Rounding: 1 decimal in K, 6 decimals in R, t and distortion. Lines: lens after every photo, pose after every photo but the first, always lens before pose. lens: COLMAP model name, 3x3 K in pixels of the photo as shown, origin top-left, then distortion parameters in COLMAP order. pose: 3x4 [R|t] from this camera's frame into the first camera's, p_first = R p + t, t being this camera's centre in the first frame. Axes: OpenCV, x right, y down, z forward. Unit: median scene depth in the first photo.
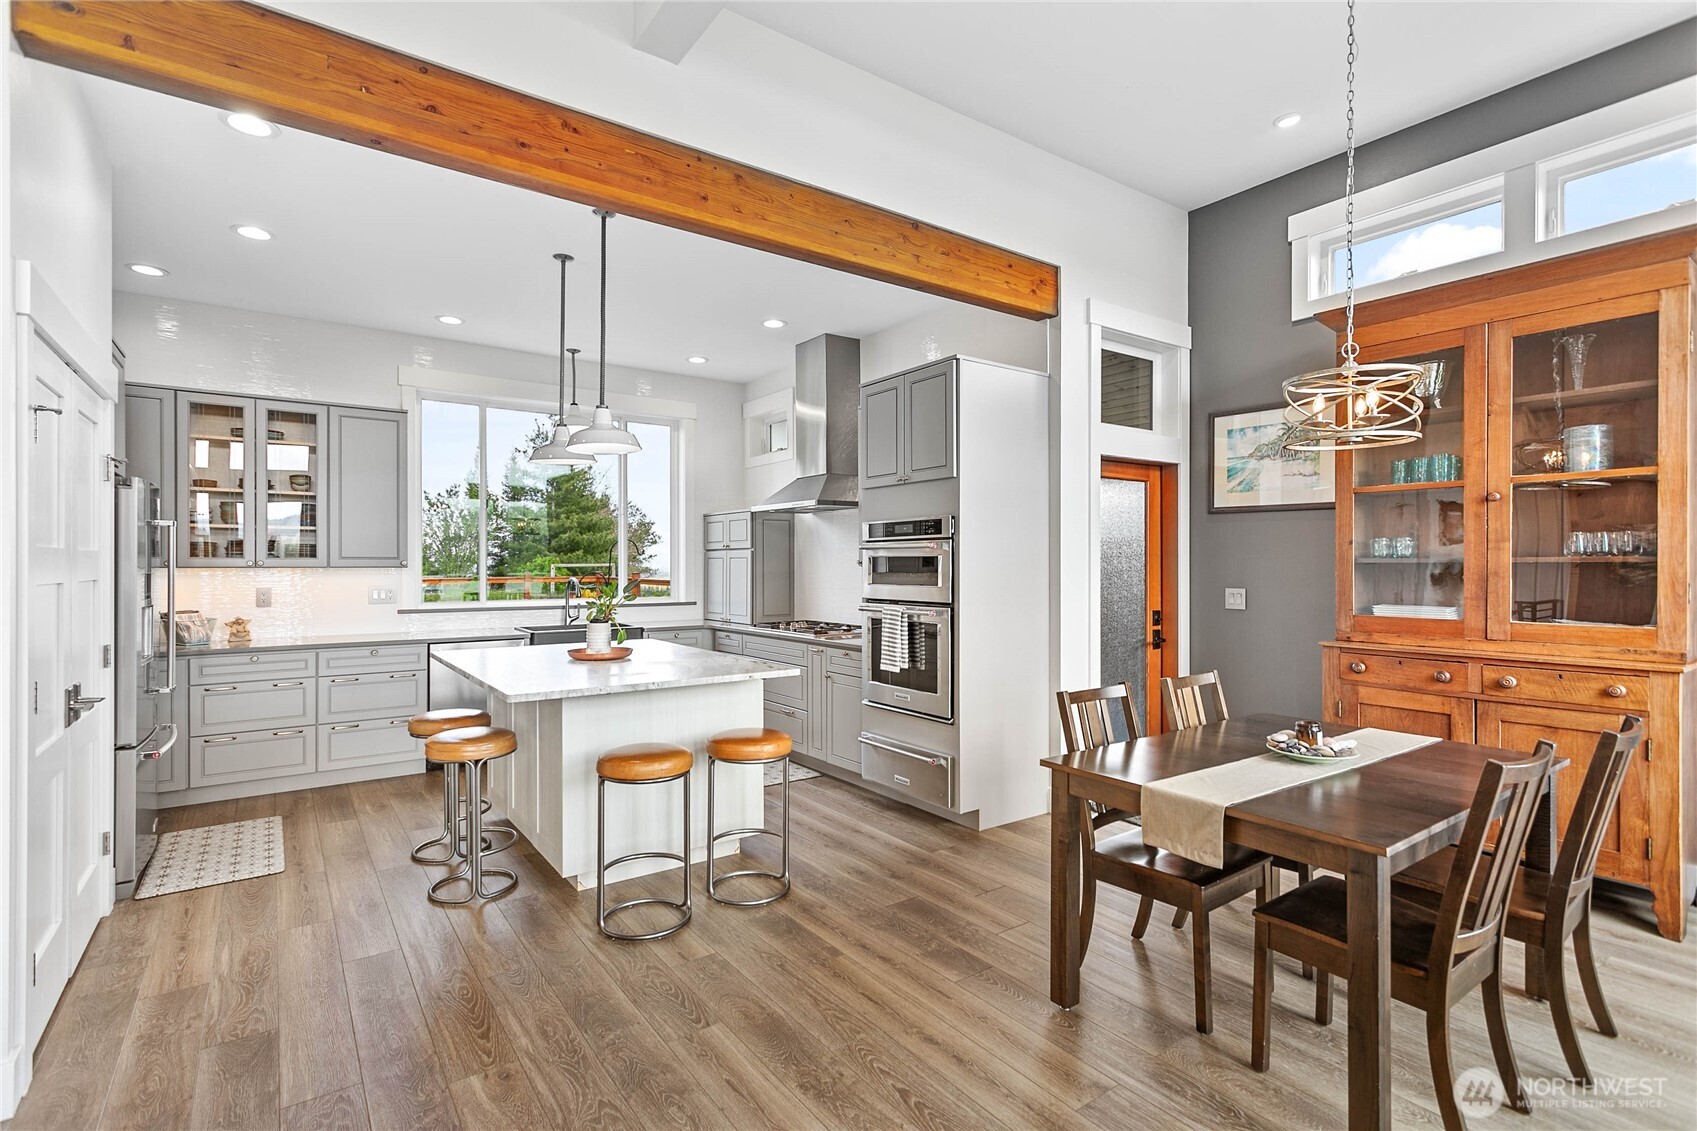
lens RADIAL K [[797.0, 0, 848.5], [0, 797.0, 565.5], [0, 0, 1]] dist [0.004265, 0.000702]
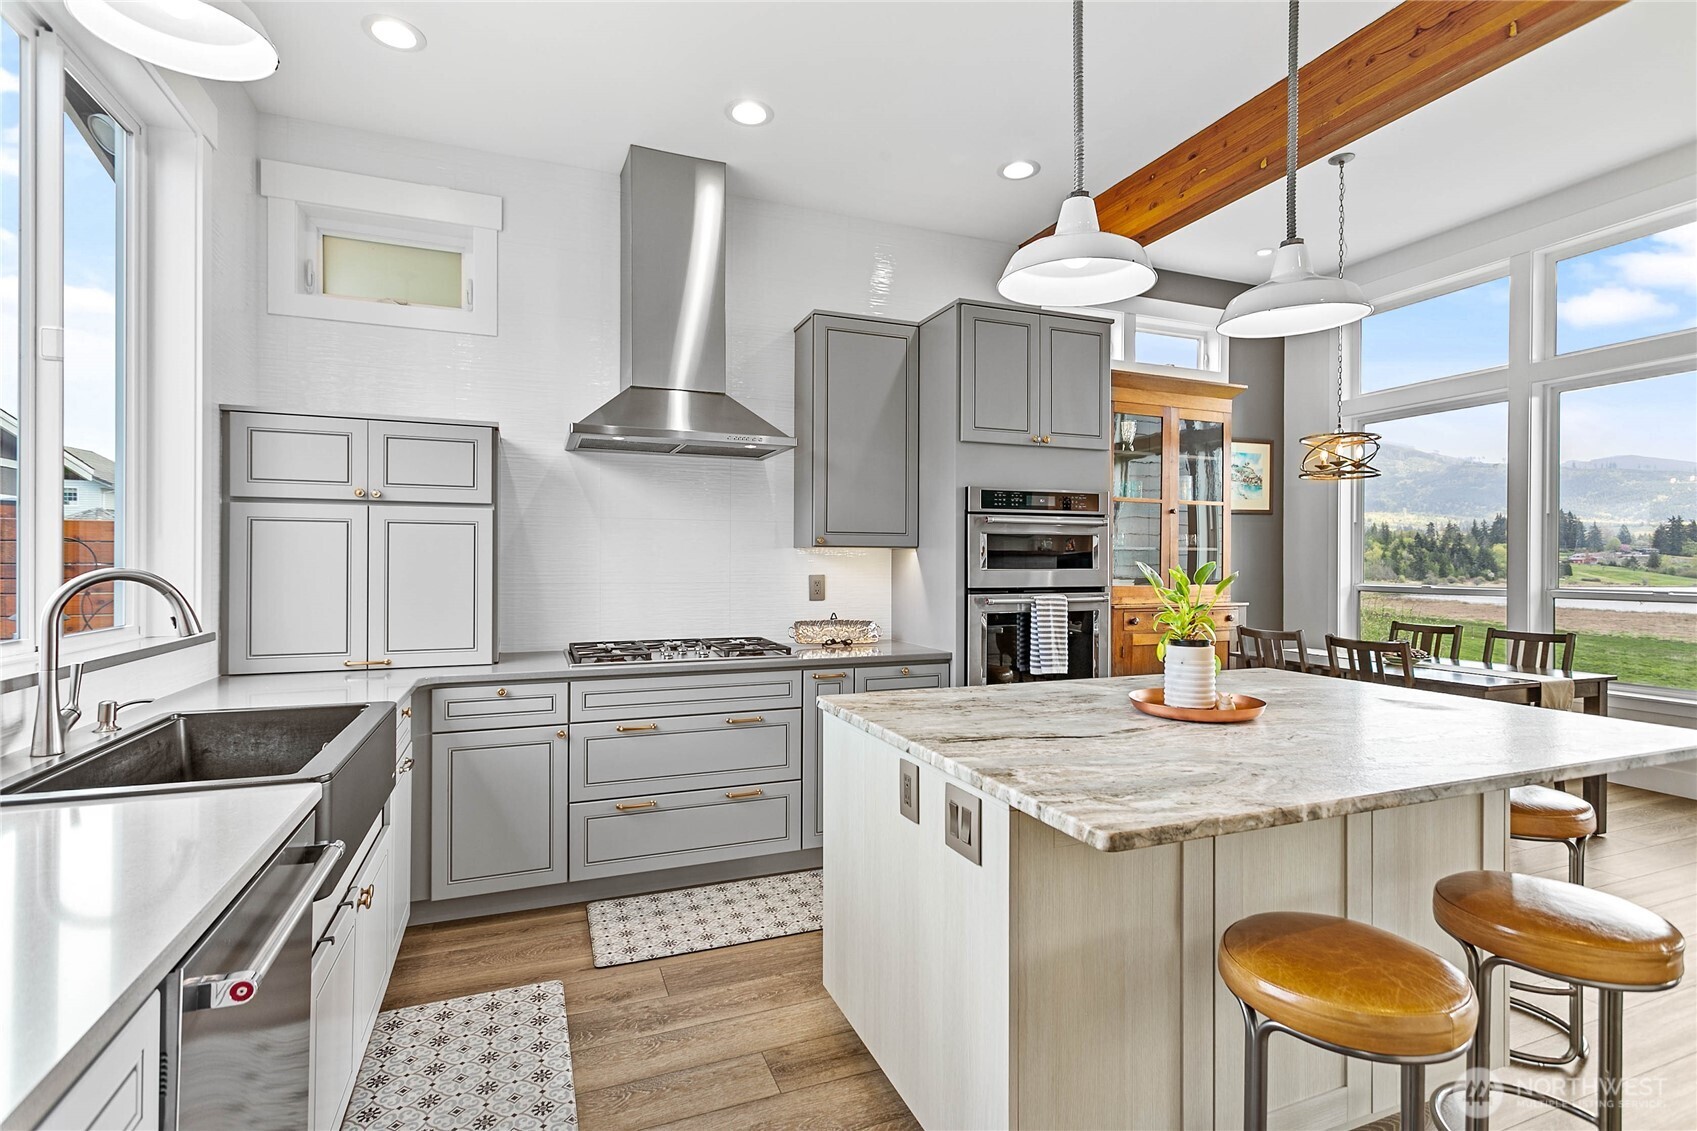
lens RADIAL K [[797.0, 0, 848.5], [0, 797.0, 565.5], [0, 0, 1]] dist [0.004265, 0.000702]
pose [[0.242883, -0.004256, 0.970046, -0.843087], [-0.003247, 0.999981, 0.005200, 0.018558], [-0.970050, -0.004413, 0.242864, 1.071631]]
